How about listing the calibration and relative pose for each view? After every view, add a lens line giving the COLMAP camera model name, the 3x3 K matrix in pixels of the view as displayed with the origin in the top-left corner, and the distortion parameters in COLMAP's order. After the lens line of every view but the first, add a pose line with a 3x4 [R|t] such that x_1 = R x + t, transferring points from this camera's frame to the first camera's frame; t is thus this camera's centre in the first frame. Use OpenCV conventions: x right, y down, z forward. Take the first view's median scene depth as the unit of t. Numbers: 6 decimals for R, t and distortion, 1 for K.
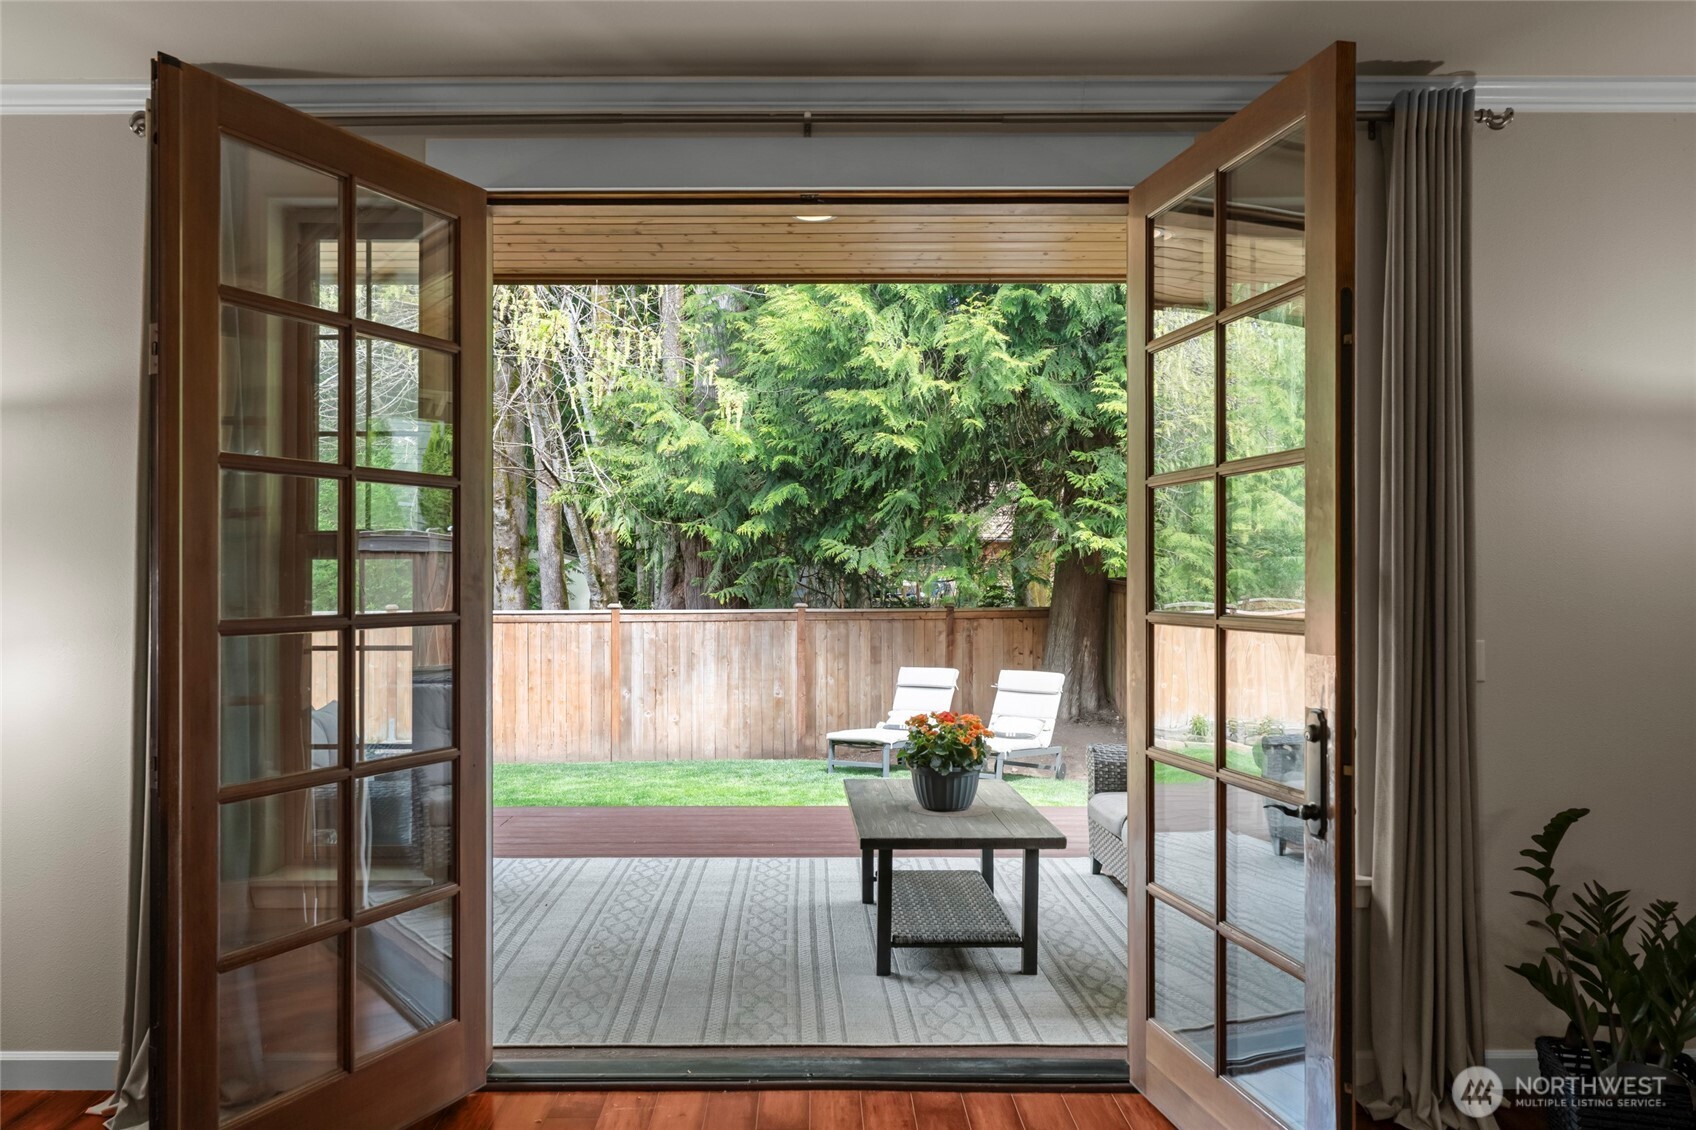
lens RADIAL K [[1165.7, 0, 819.9], [0, 1165.7, 588.0], [0, 0, 1]] dist [-0.003034, -0.000530]
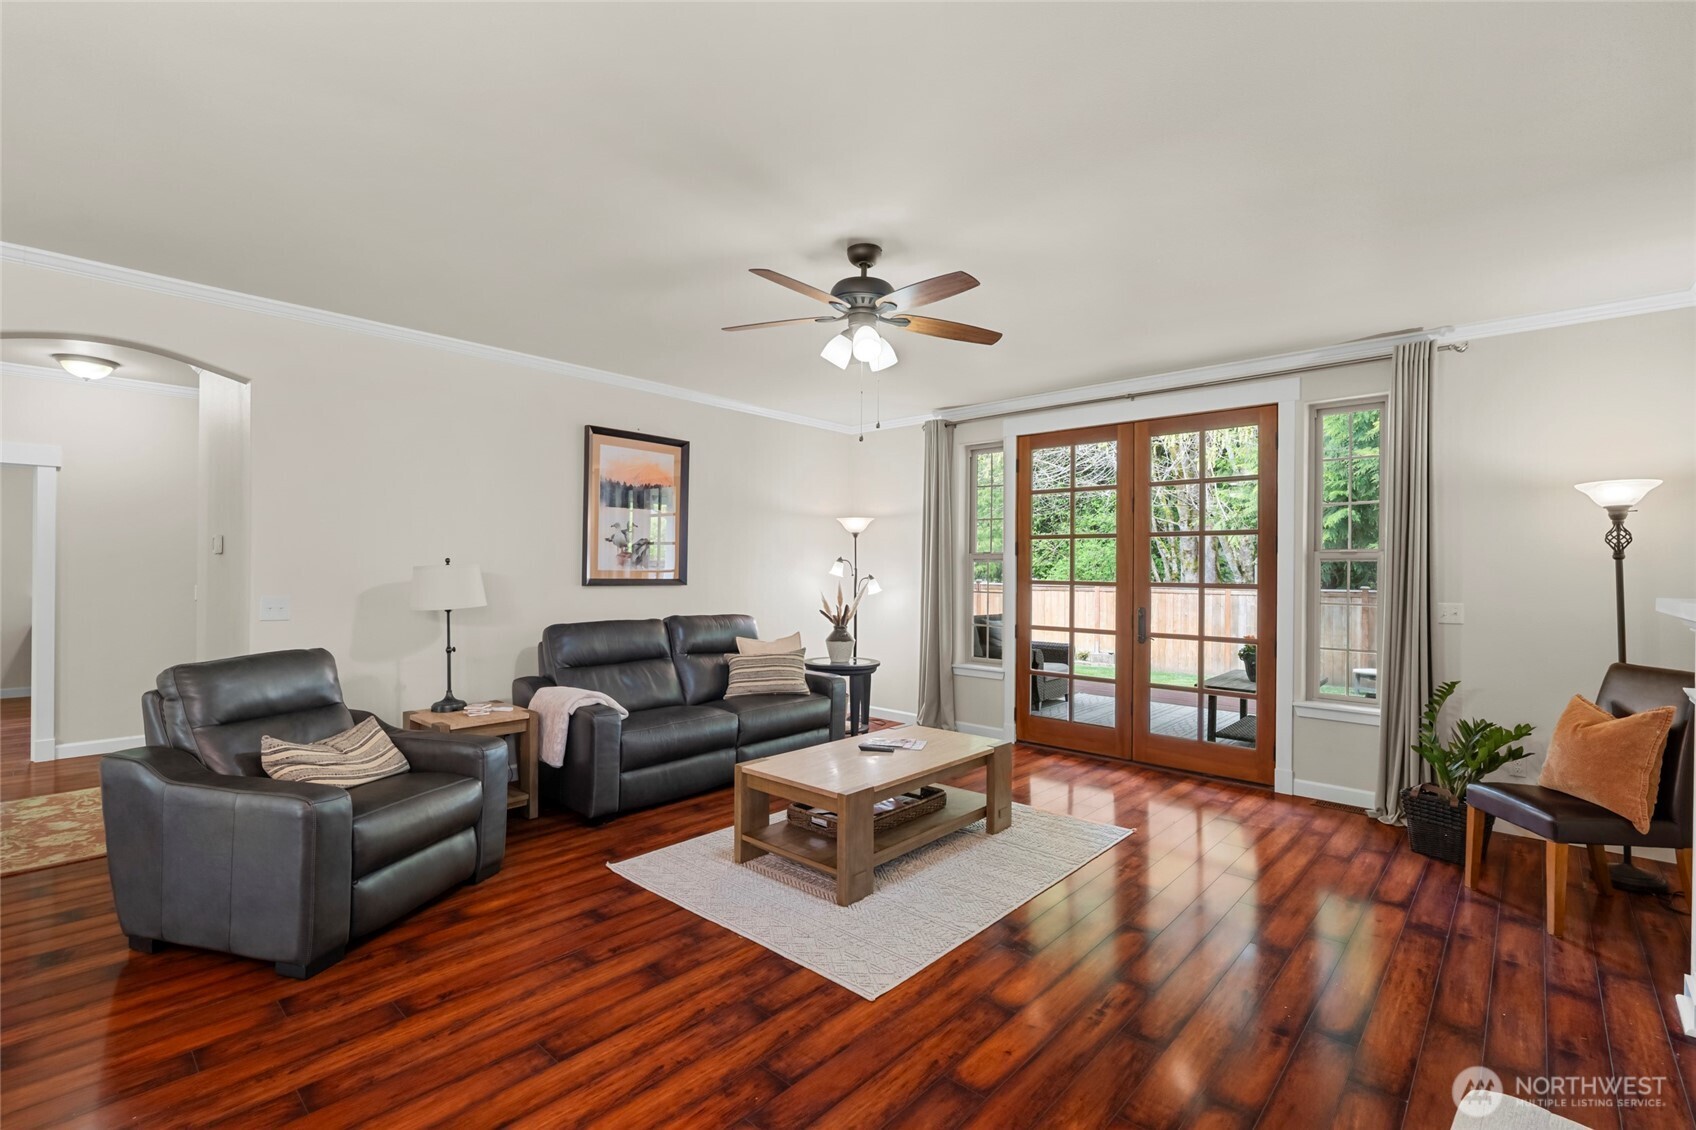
lens RADIAL K [[757.5, 0, 851.7], [0, 757.5, 563.7], [0, 0, 1]] dist [-0.008466, 0.002192]
pose [[0.733102, 0.003121, -0.680111, 0.170148], [-0.011914, 0.999895, -0.008254, 0.000105], [0.680014, 0.014154, 0.733063, -0.168185]]
